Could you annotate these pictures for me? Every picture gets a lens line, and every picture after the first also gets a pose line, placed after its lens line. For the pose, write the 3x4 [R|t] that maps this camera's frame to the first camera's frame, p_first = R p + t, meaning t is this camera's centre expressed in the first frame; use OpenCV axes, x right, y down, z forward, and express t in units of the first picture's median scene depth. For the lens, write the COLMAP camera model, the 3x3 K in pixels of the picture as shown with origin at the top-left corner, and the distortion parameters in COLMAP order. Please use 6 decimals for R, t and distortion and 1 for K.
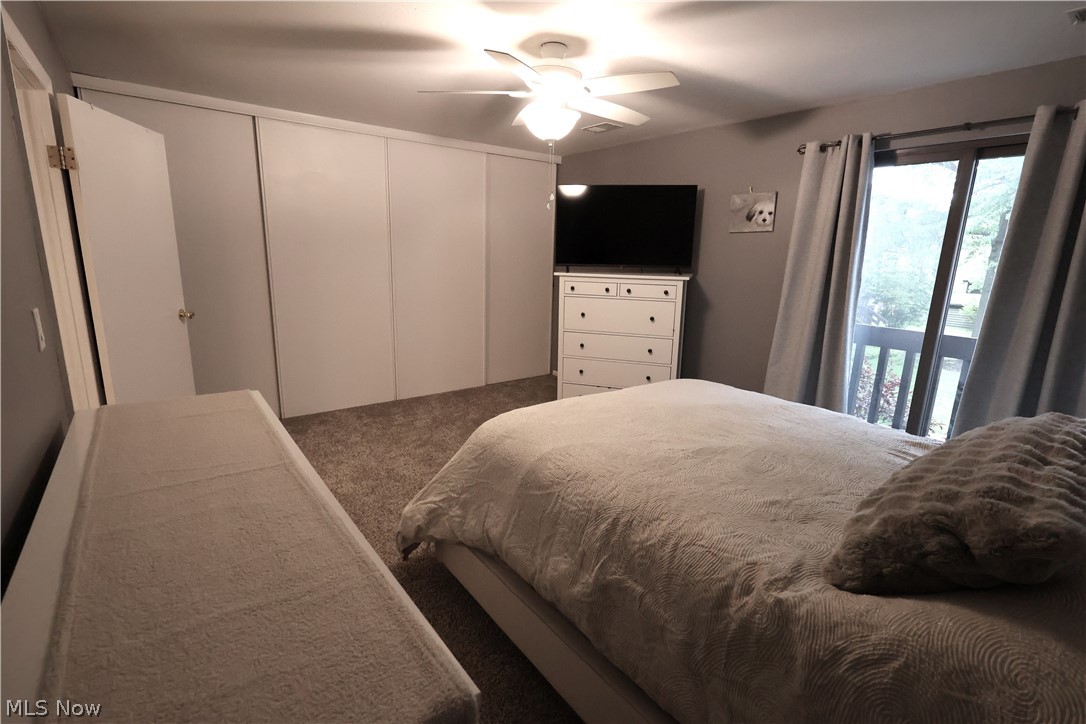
lens RADIAL K [[501.0, 0, 544.0], [0, 501.0, 362.3], [0, 0, 1]] dist [-0.000181, 0.000027]
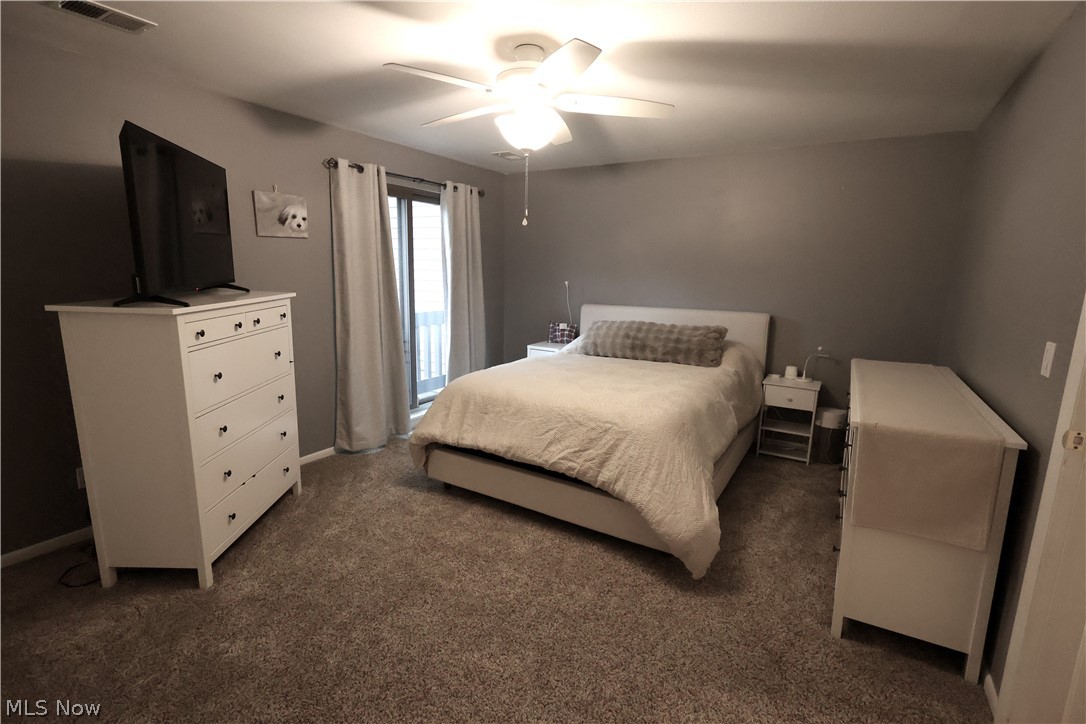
lens RADIAL K [[501.0, 0, 542.6], [0, 501.0, 358.5], [0, 0, 1]] dist [-0.000181, 0.000027]
pose [[-0.354708, -0.203252, 0.912617, -0.616594], [0.178337, 0.943457, 0.279435, -0.228264], [-0.917811, 0.261872, -0.298405, 0.919804]]
